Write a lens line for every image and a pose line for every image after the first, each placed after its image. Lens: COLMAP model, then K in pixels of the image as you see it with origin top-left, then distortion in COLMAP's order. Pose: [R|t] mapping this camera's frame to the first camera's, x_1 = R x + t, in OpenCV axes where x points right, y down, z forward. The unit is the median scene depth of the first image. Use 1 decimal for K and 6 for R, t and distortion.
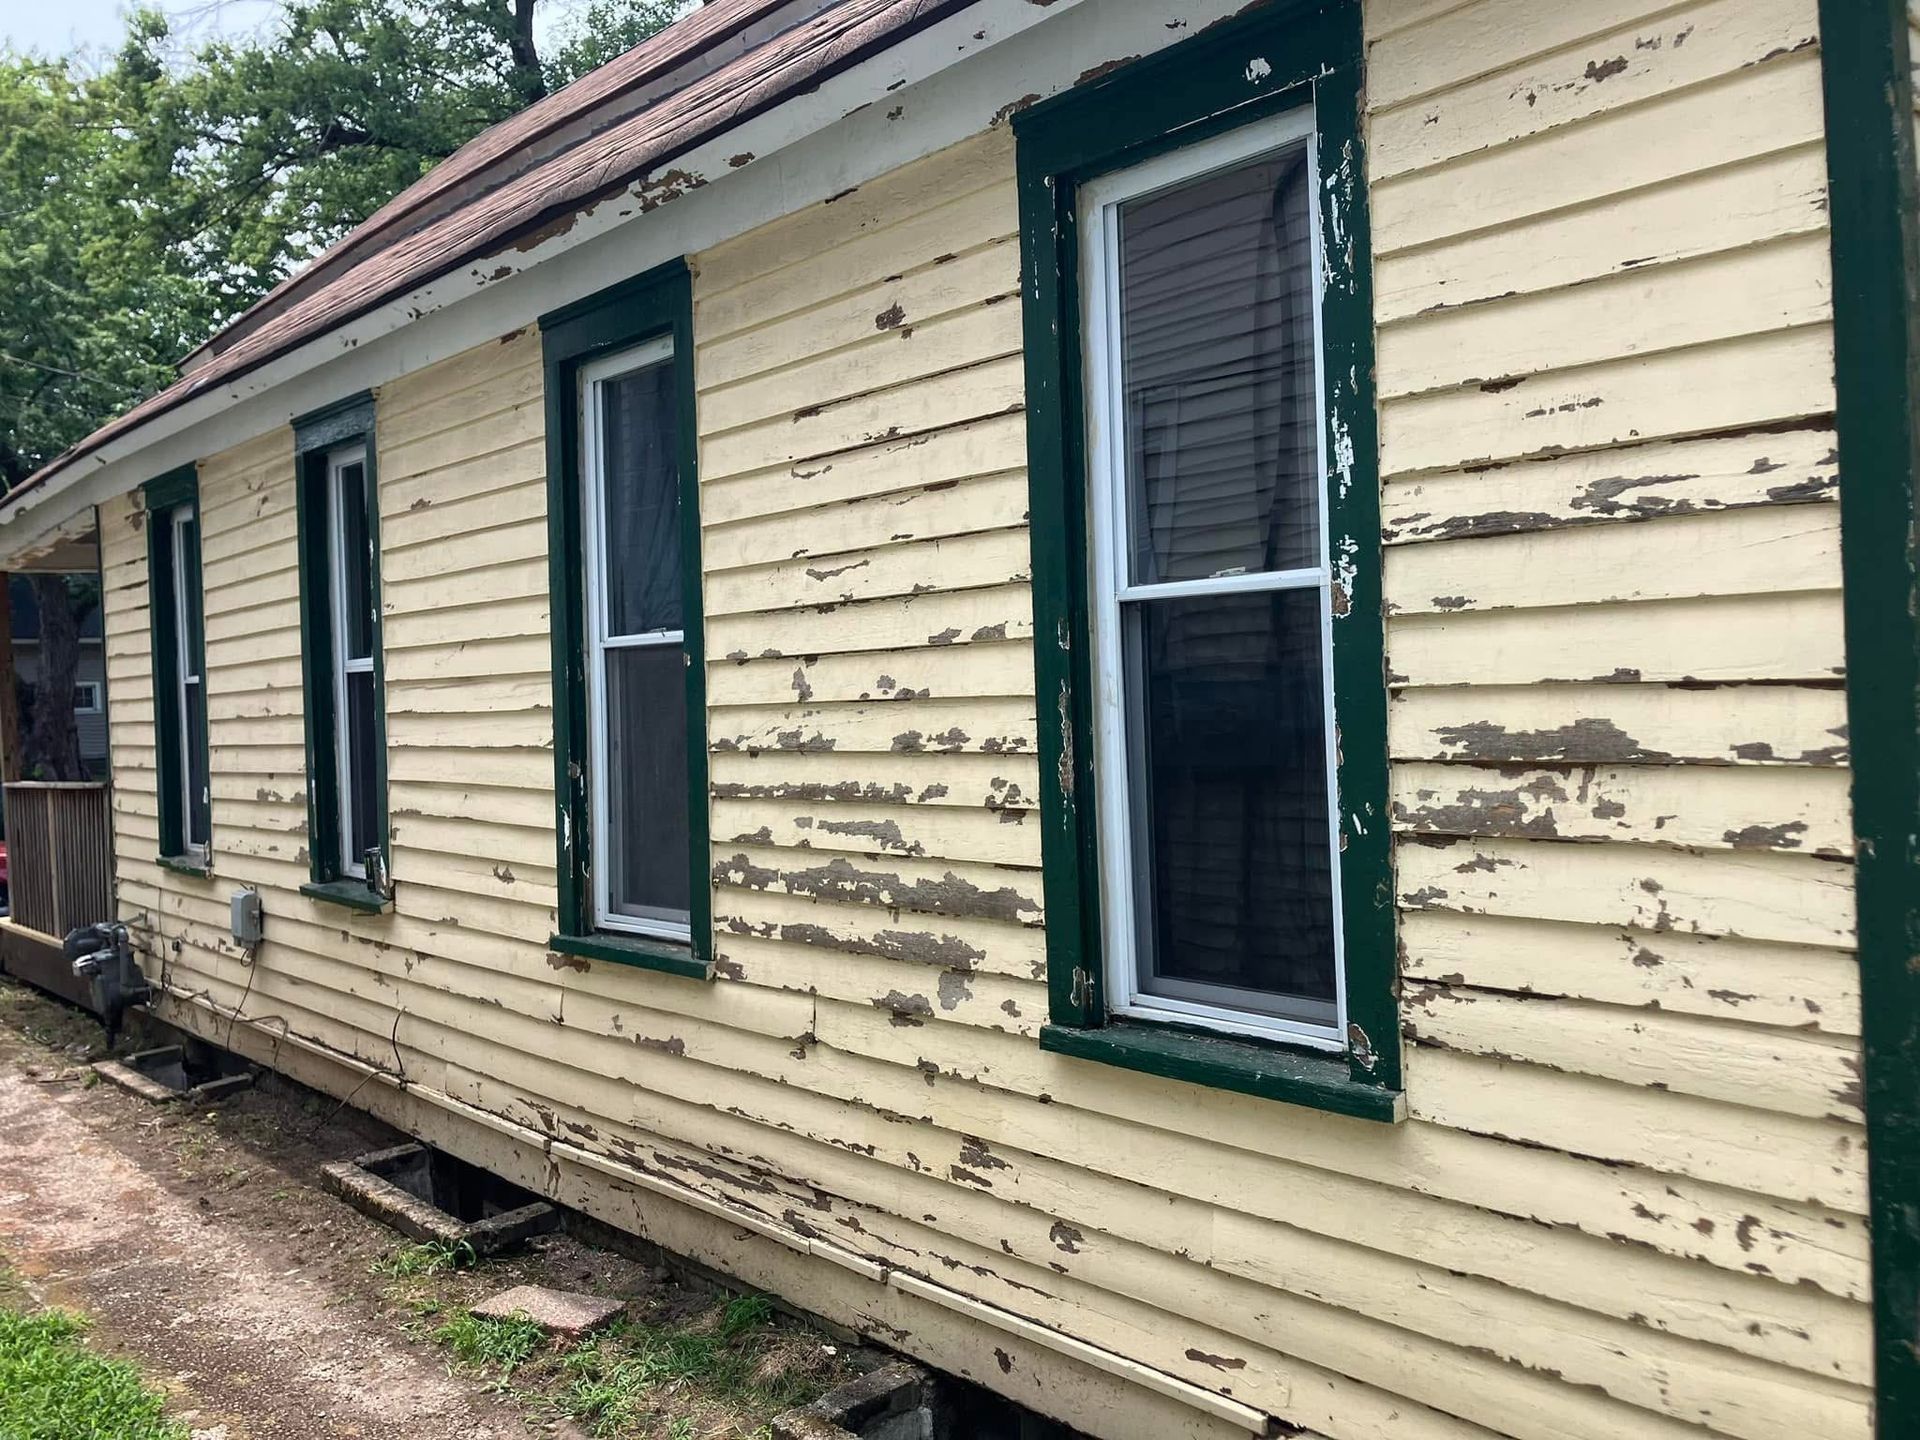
lens RADIAL K [[1488.1, 0, 960.3], [0, 1488.1, 685.5], [0, 0, 1]] dist [-0.006784, -0.002031]
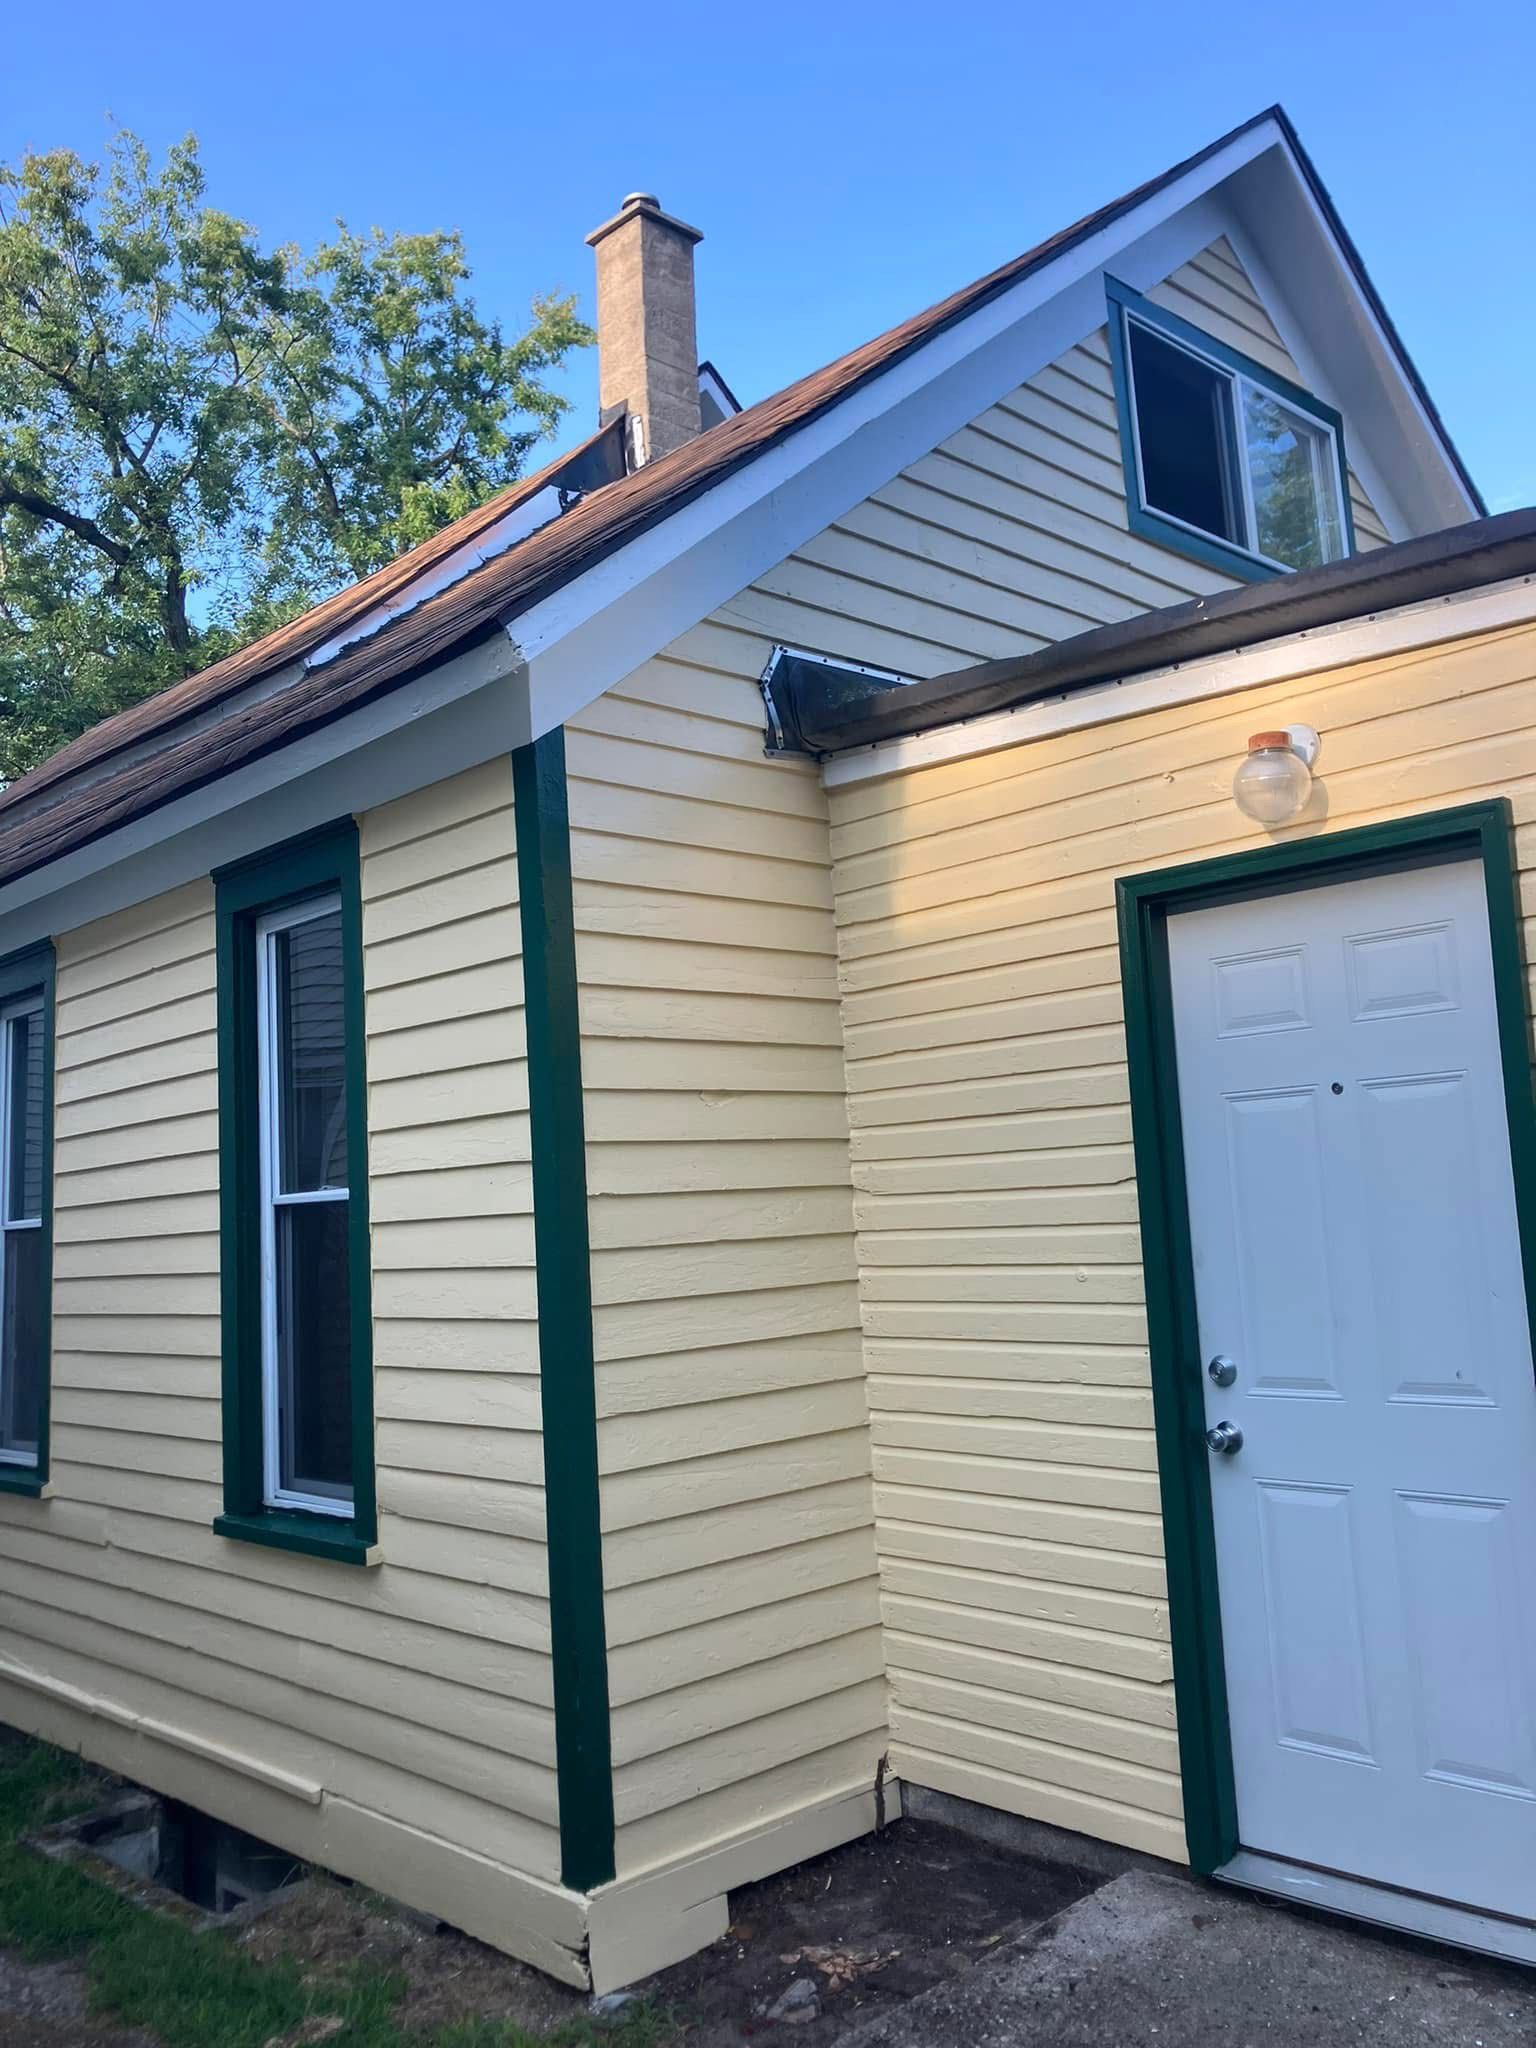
lens RADIAL K [[1664.9, 0, 746.3], [0, 1664.9, 1033.9], [0, 0, 1]] dist [0.011647, -0.008291]
pose [[0.999949, -0.004111, -0.009261, 0.080888], [0.002951, 0.992526, -0.121996, -0.003217], [0.009694, 0.121962, 0.992487, -0.083081]]
